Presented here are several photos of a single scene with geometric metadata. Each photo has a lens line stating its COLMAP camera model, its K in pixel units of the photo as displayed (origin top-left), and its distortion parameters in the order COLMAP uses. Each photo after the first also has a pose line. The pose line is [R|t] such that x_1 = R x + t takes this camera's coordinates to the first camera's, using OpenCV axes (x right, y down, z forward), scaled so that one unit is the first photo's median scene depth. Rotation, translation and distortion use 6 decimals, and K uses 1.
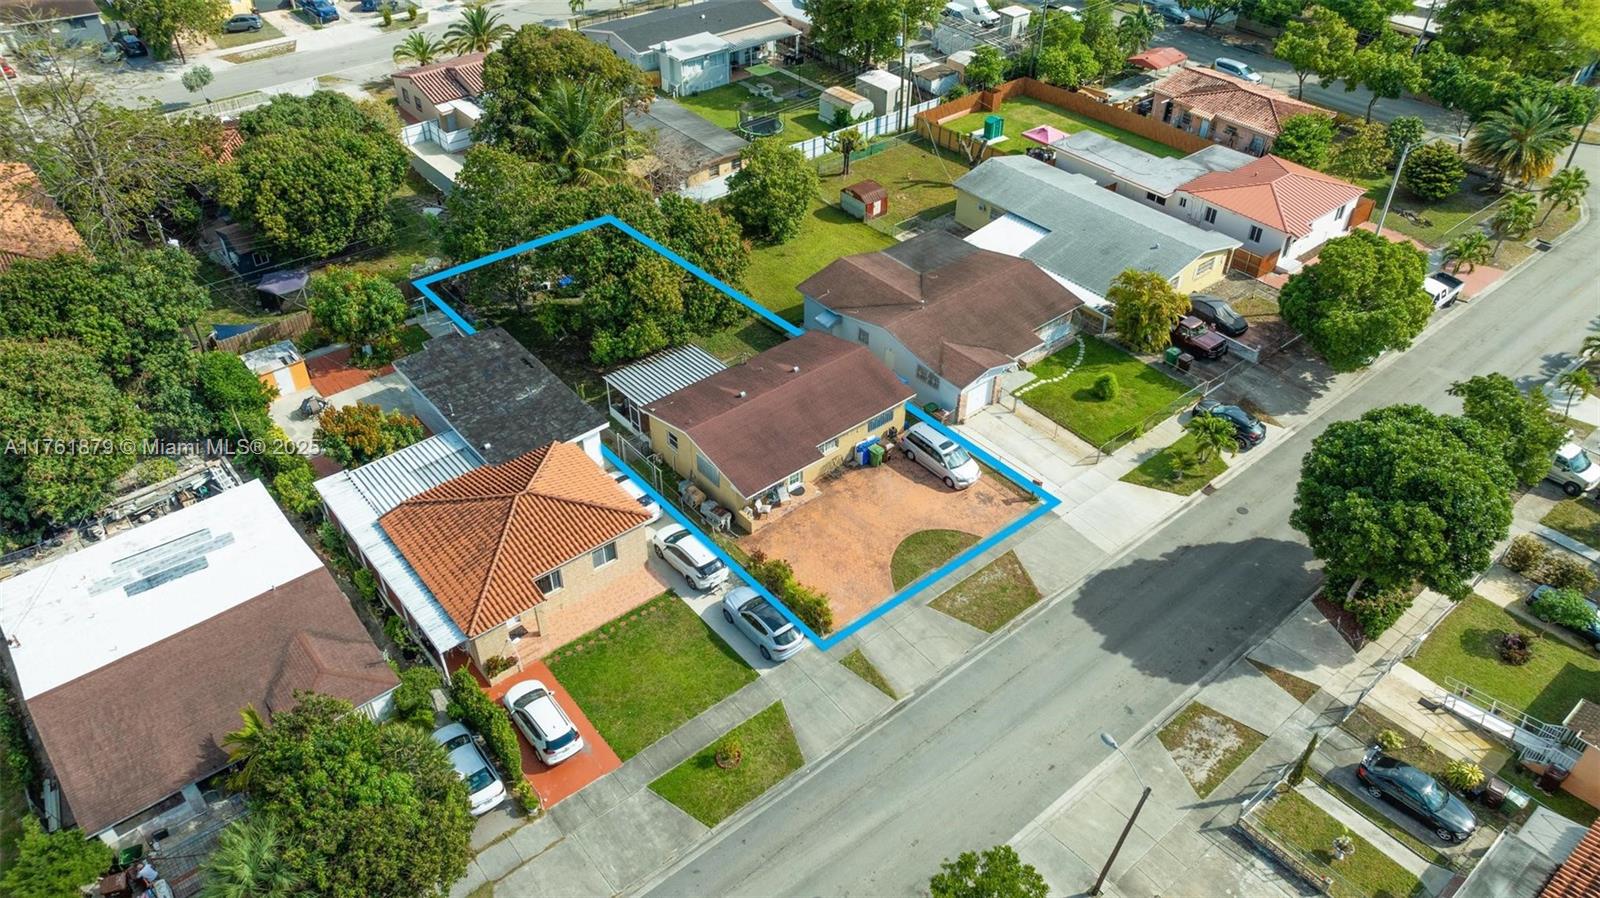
lens RADIAL K [[1168.4, 0, 801.7], [0, 1168.4, 313.6], [0, 0, 1]] dist [-0.028753, 0.002132]
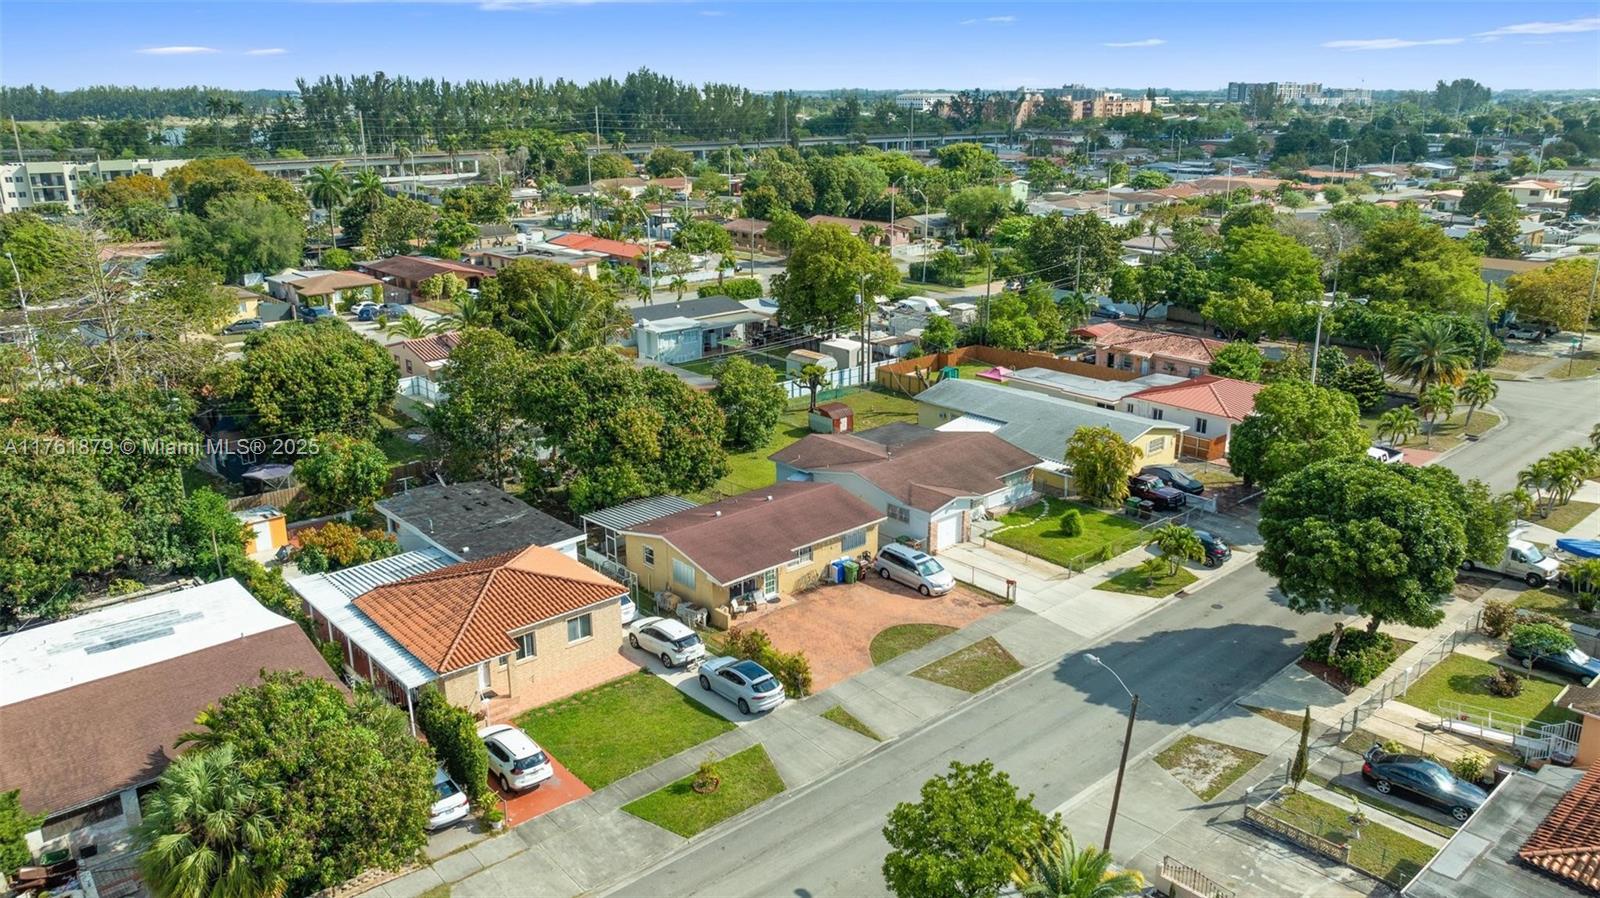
lens RADIAL K [[1168.4, 0, 801.7], [0, 1168.4, 313.6], [0, 0, 1]] dist [-0.028753, 0.002132]
pose [[0.999351, -0.017640, 0.031396, -0.006963], [0.028080, 0.927543, -0.372659, 0.322903], [-0.022548, 0.373299, 0.927437, -0.019253]]
